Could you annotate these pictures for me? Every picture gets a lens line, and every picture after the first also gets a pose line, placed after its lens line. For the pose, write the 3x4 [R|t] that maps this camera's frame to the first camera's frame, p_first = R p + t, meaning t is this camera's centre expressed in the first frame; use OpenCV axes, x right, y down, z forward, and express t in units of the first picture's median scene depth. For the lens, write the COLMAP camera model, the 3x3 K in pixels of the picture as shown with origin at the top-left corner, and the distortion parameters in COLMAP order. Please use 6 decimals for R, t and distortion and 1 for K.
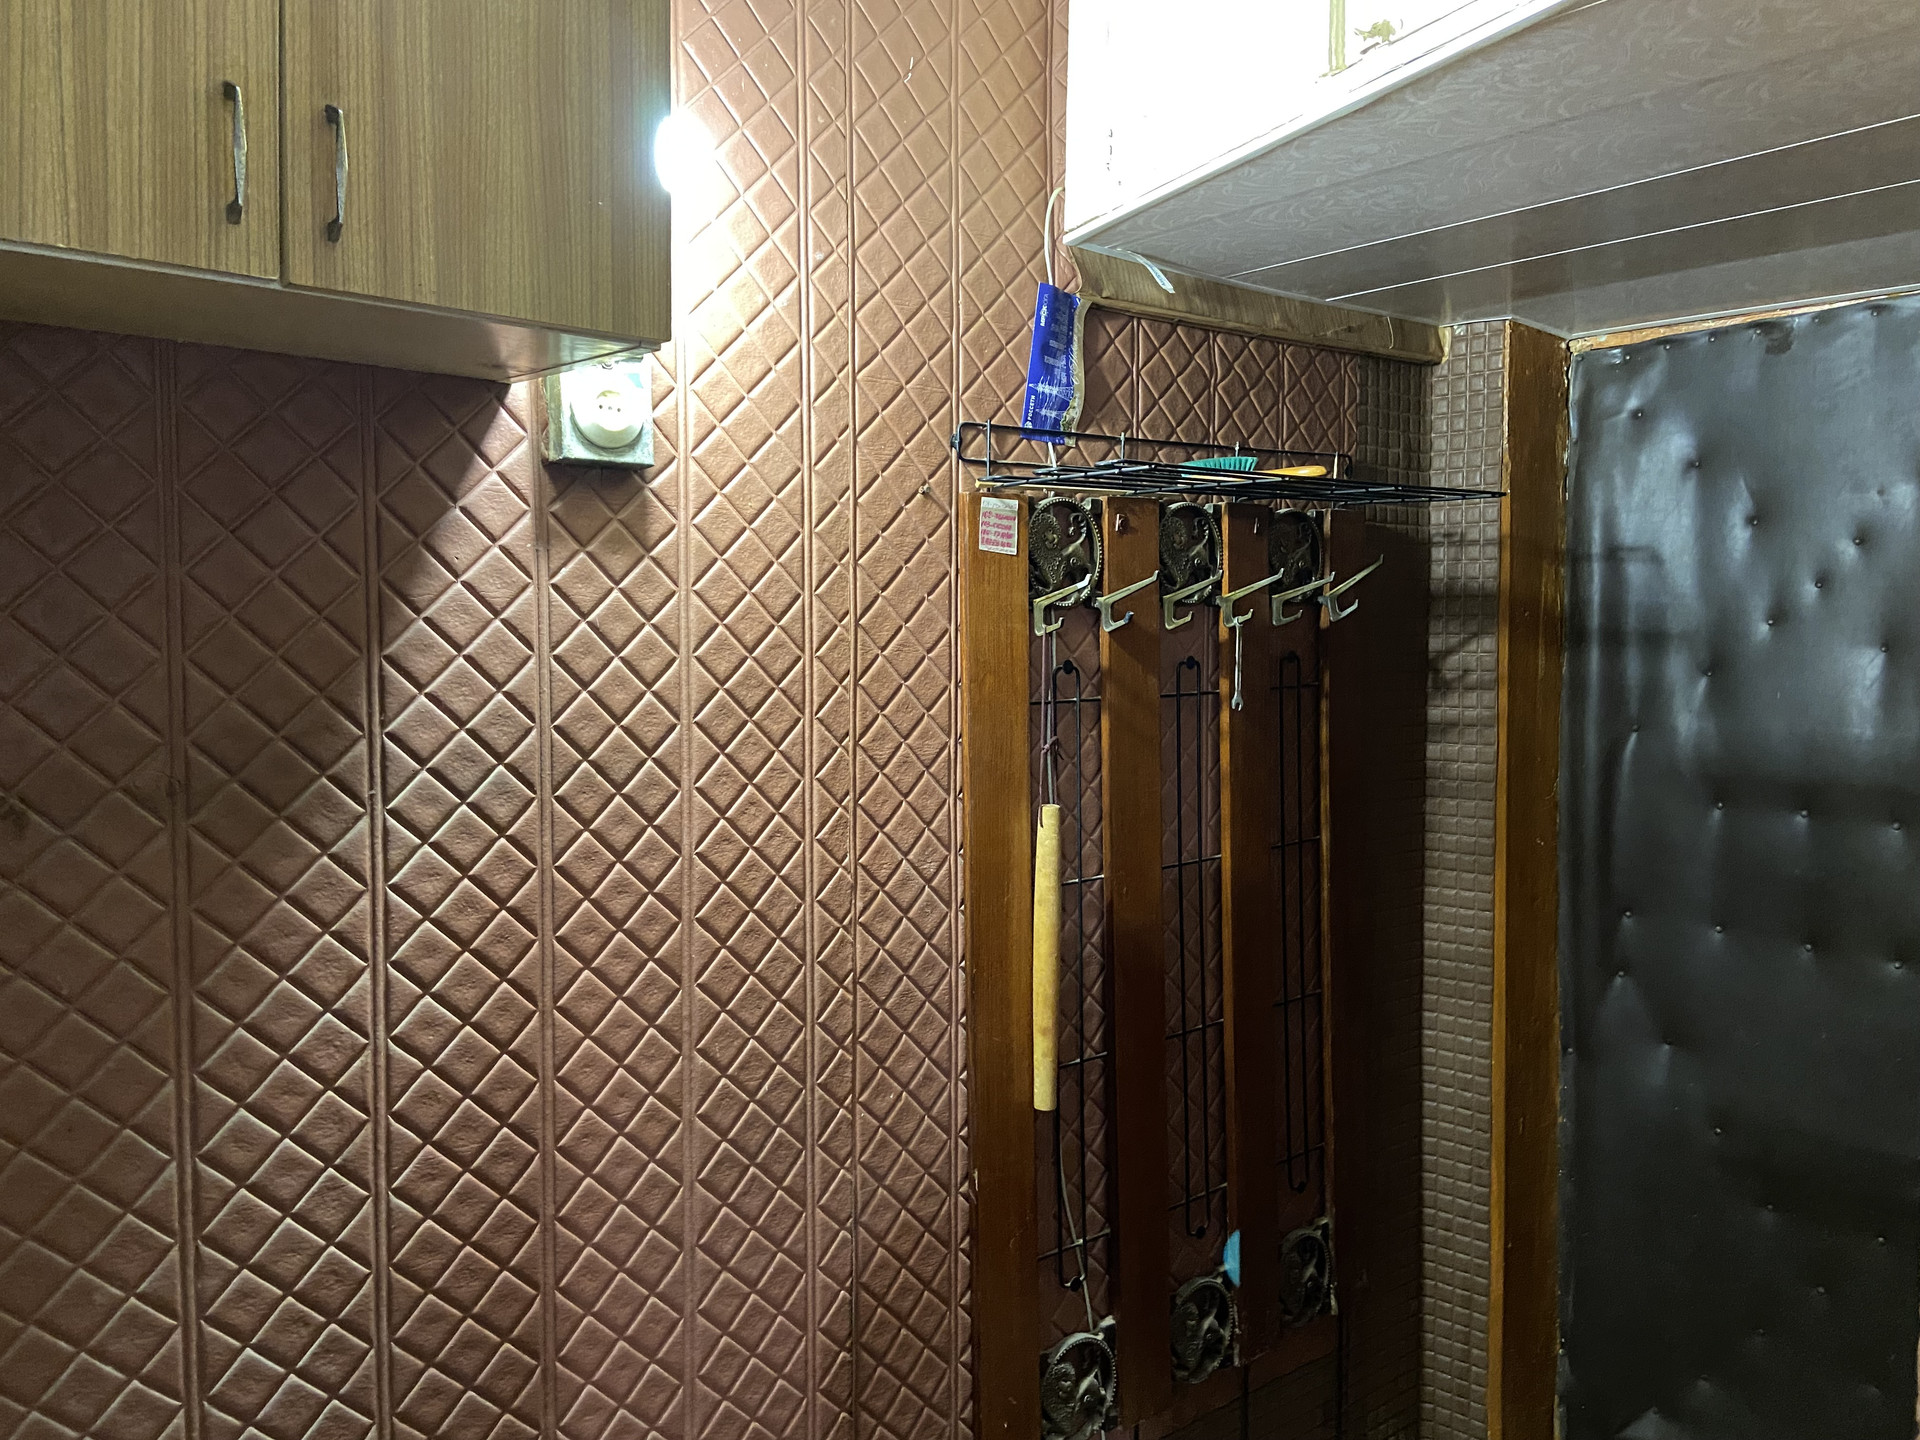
lens RADIAL K [[1443.5, 0, 965.4], [0, 1443.5, 704.6], [0, 0, 1]] dist [0.080204, -0.096966]
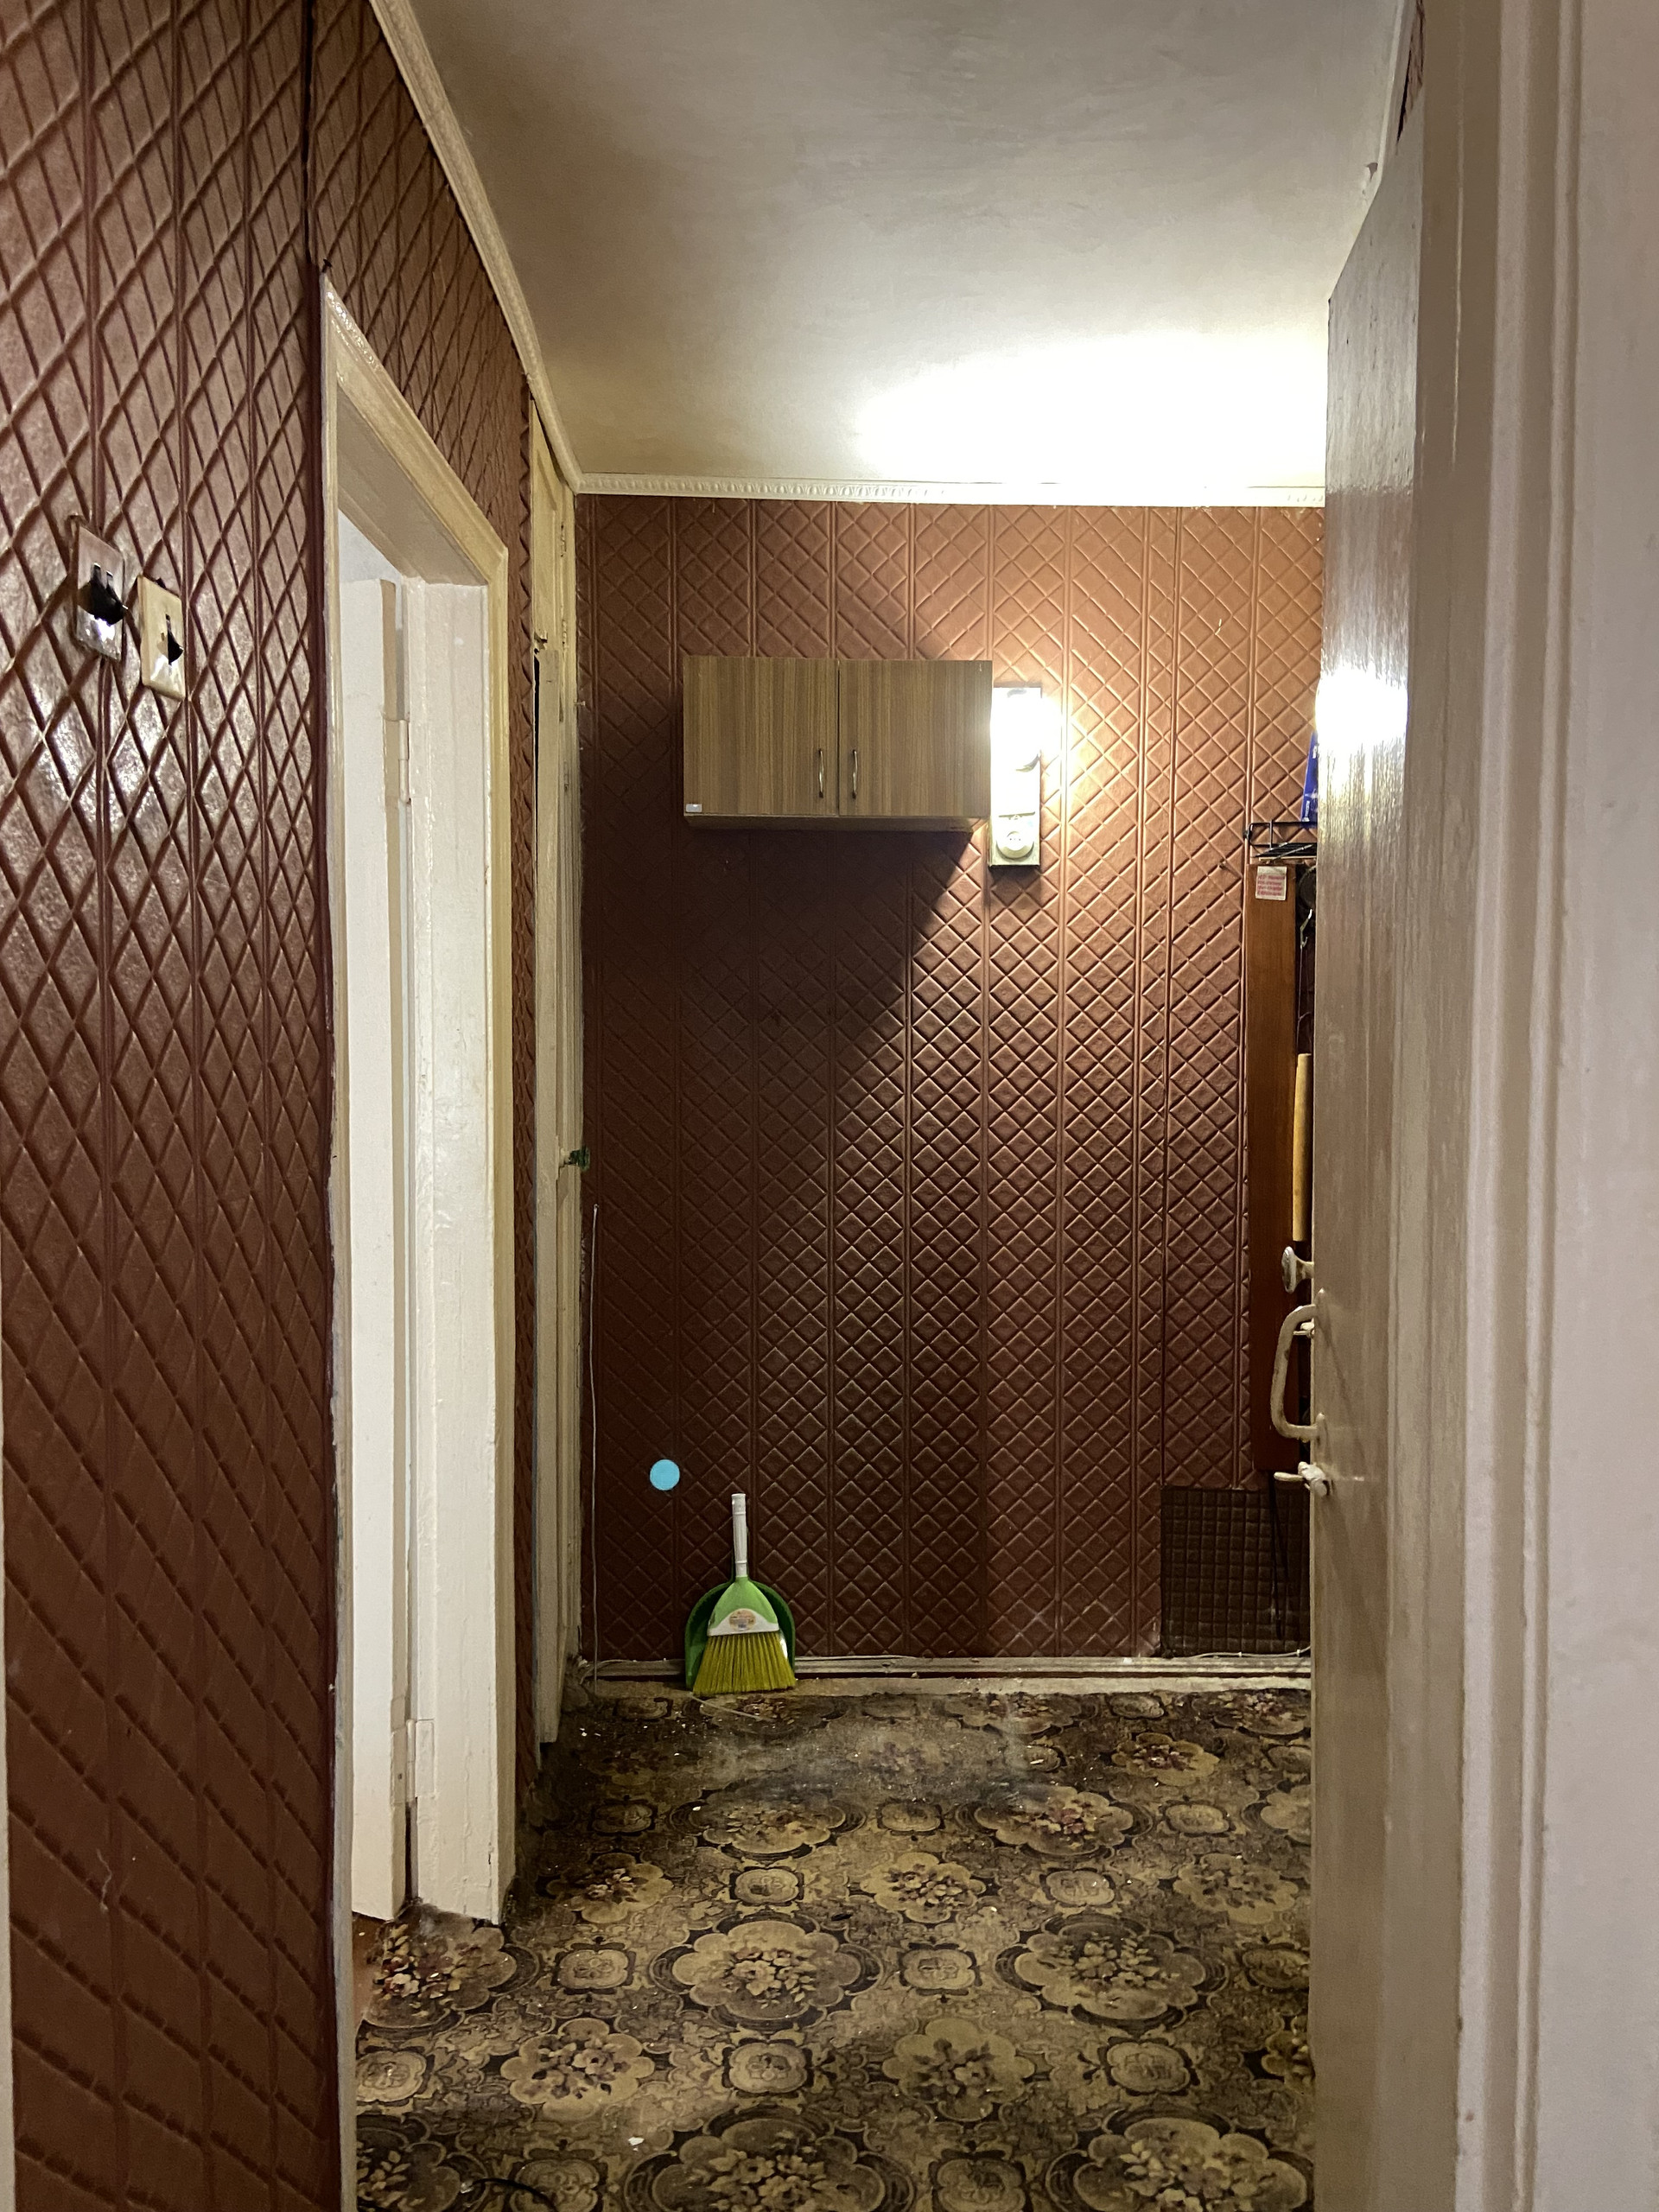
lens RADIAL K [[1663.0, 0, 820.6], [0, 1663.0, 1115.4], [0, 0, 1]] dist [0.080204, -0.096966]
pose [[0.760245, 0.042479, -0.648246, 0.893454], [-0.035541, 0.999085, 0.023788, 0.116721], [0.648663, 0.004954, 0.761060, -0.806955]]
